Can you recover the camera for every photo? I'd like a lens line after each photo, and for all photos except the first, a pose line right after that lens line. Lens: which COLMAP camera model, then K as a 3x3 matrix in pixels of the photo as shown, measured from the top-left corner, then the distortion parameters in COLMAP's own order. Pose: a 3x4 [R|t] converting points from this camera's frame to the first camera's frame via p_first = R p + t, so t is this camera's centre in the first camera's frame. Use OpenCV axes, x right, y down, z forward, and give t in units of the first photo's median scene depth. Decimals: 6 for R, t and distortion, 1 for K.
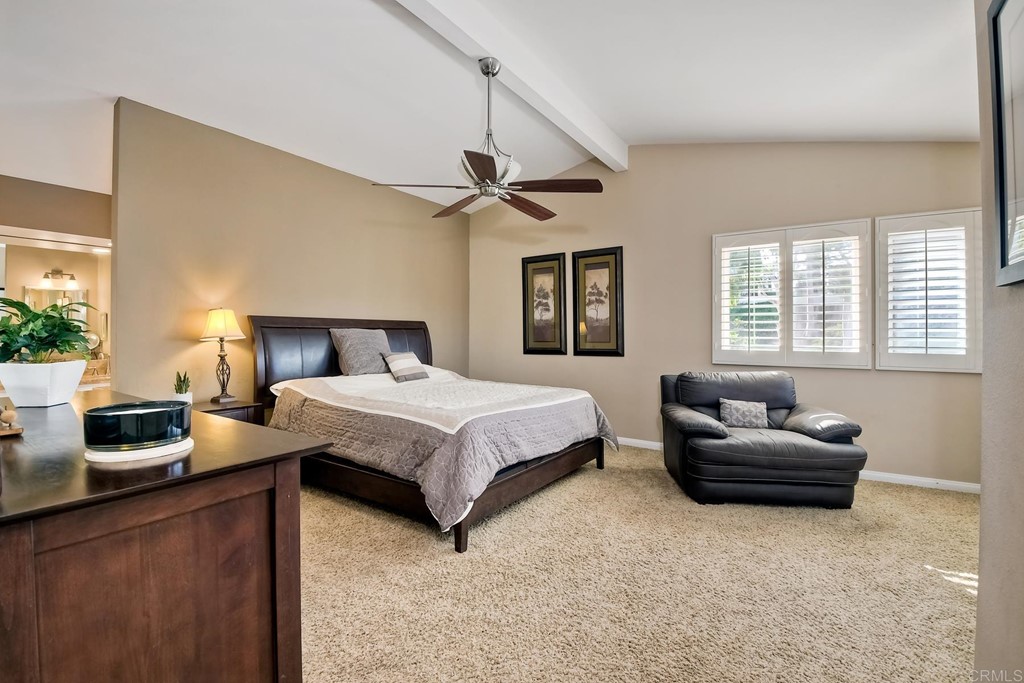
lens RADIAL K [[458.3, 0, 514.2], [0, 458.3, 339.6], [0, 0, 1]] dist [0.003101, -0.011137]
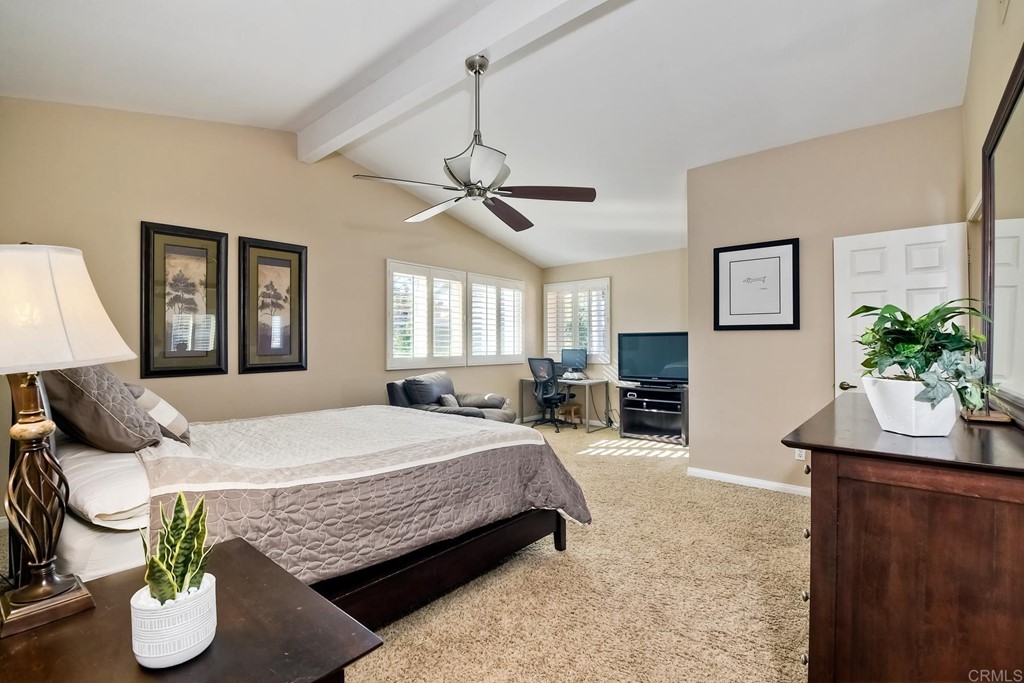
lens RADIAL K [[458.3, 0, 517.4], [0, 458.3, 341.2], [0, 0, 1]] dist [0.003101, -0.011137]
pose [[0.098918, 0.004017, 0.995088, -0.587843], [0.013649, 0.999892, -0.005393, -0.008598], [-0.995002, 0.014115, 0.098852, 0.487096]]
